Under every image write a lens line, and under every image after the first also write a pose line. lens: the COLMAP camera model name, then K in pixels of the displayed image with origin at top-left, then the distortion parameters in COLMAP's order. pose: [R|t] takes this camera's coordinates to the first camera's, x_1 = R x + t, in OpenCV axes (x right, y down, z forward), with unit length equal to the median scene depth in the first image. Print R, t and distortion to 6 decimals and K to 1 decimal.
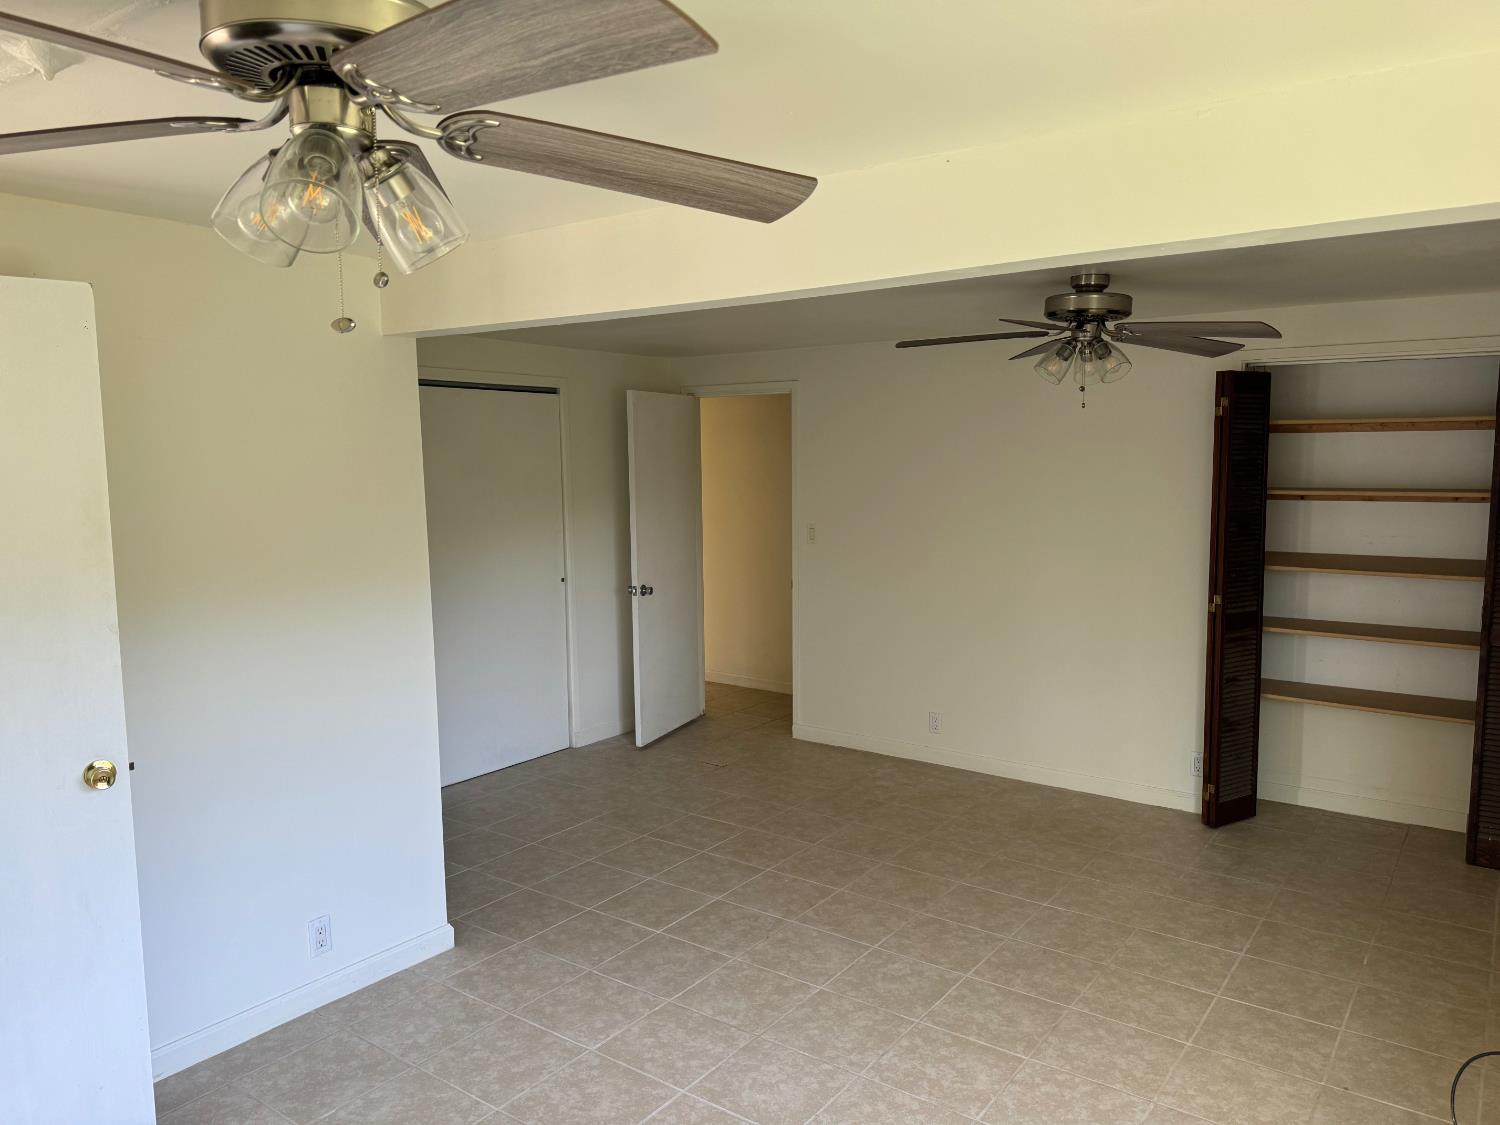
lens RADIAL K [[1049.3, 0, 743.9], [0, 1049.3, 554.8], [0, 0, 1]] dist [0.105636, -0.147378]
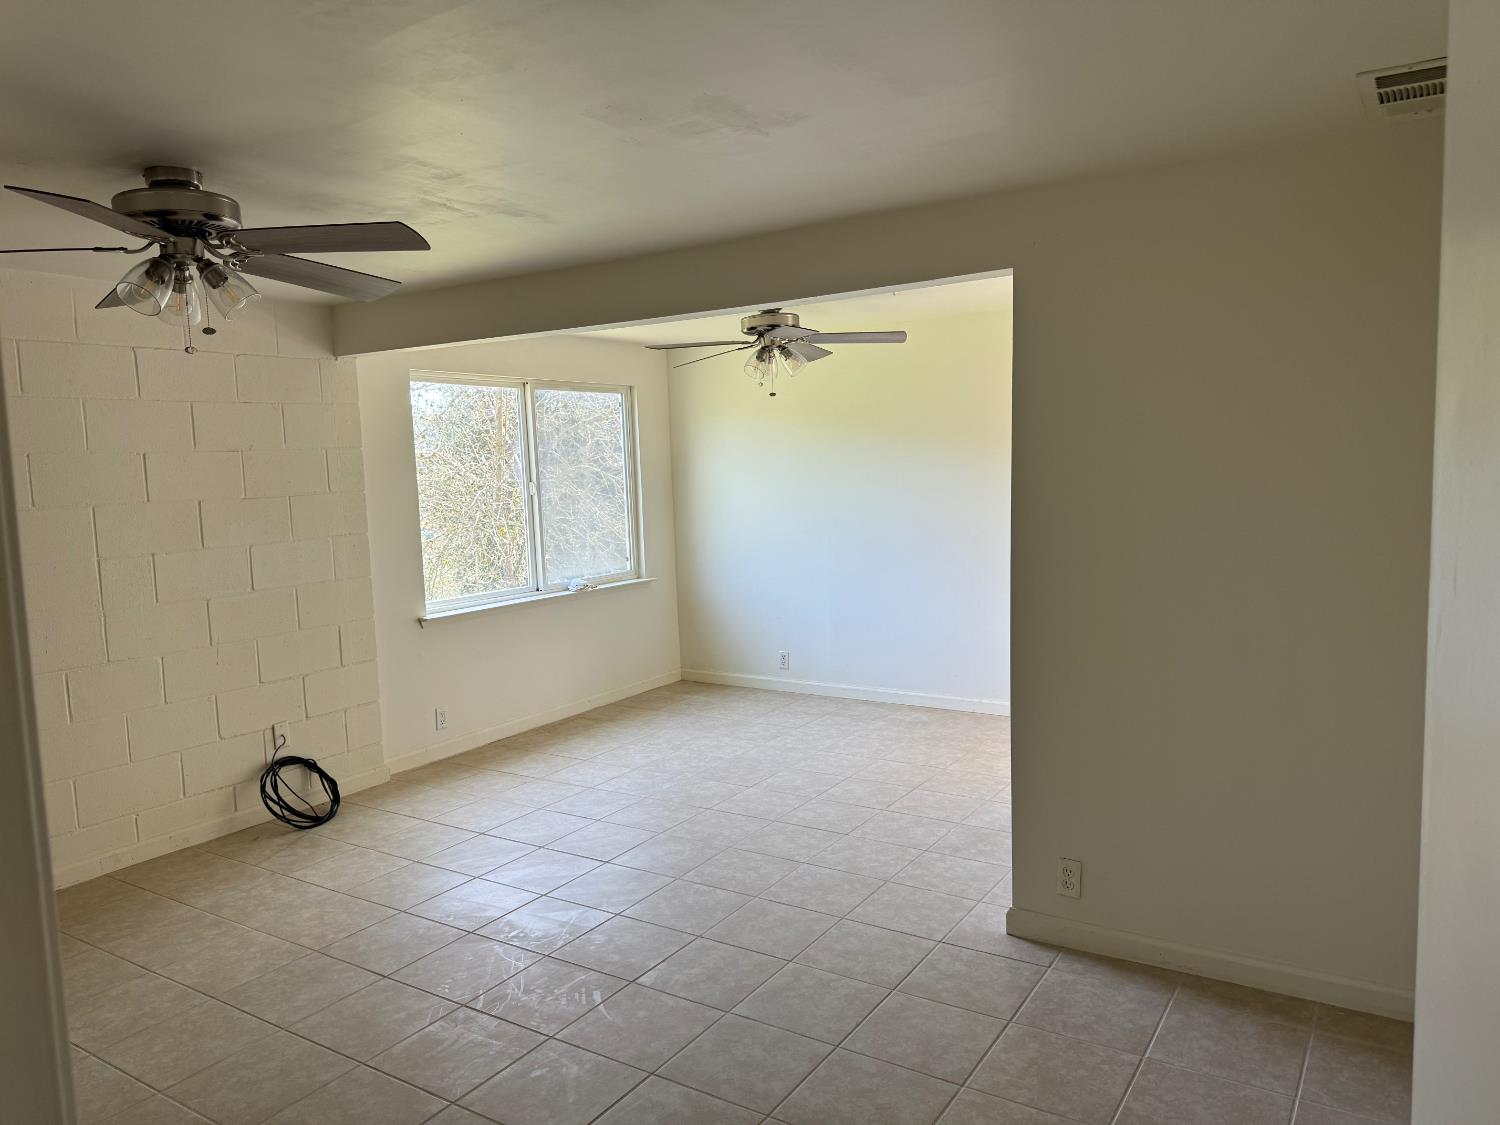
lens RADIAL K [[1049.3, 0, 743.9], [0, 1049.3, 554.8], [0, 0, 1]] dist [0.105636, -0.147378]
pose [[-0.997333, 0.047213, -0.055653, -0.011842], [0.036279, 0.982393, 0.183271, -0.142161], [0.063326, 0.180763, -0.981486, 2.014376]]
